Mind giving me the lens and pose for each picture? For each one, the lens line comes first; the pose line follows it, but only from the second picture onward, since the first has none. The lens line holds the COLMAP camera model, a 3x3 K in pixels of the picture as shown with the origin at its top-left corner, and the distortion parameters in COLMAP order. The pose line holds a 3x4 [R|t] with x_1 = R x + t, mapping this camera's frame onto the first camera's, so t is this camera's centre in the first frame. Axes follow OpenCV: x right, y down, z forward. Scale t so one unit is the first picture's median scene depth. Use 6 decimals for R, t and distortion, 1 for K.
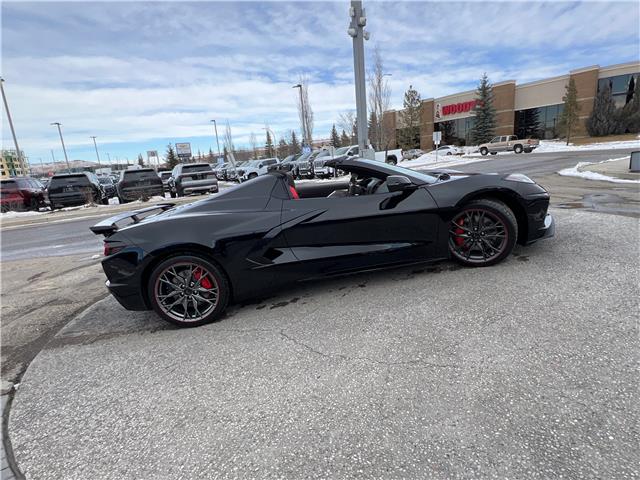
lens RADIAL K [[359.5, 0, 320.0], [0, 359.5, 240.0], [0, 0, 1]] dist [-0.009386, -0.001815]
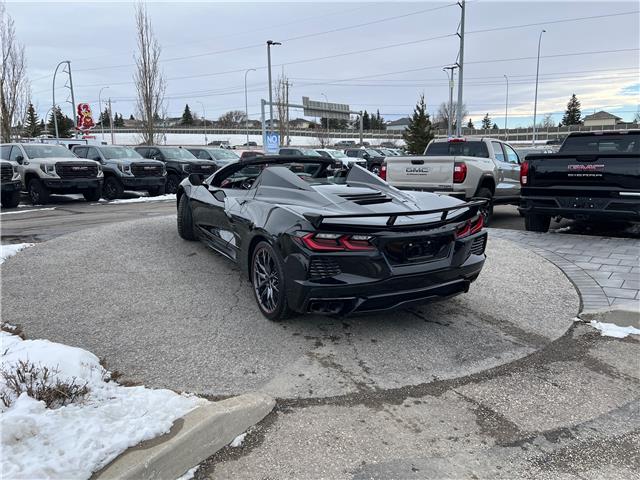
lens RADIAL K [[474.0, 0, 320.0], [0, 474.0, 240.0], [0, 0, 1]] dist [0.007878, -0.005803]
pose [[-0.393047, -0.068924, 0.916932, -0.131476], [0.254469, 0.950088, 0.180496, -0.022508], [-0.883606, 0.304274, -0.355890, 0.150818]]
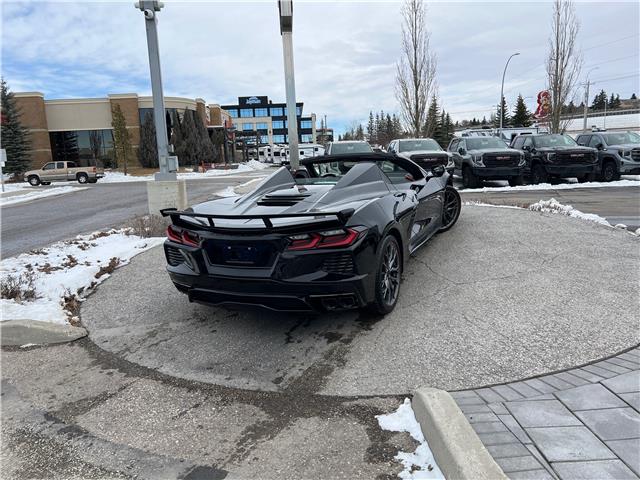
lens RADIAL K [[474.0, 0, 320.0], [0, 474.0, 240.0], [0, 0, 1]] dist [0.007878, -0.005803]
pose [[0.484443, -0.086009, 0.870585, -0.126933], [0.198348, 0.980038, -0.013550, 0.002859], [-0.852041, 0.179243, 0.491832, 0.040890]]
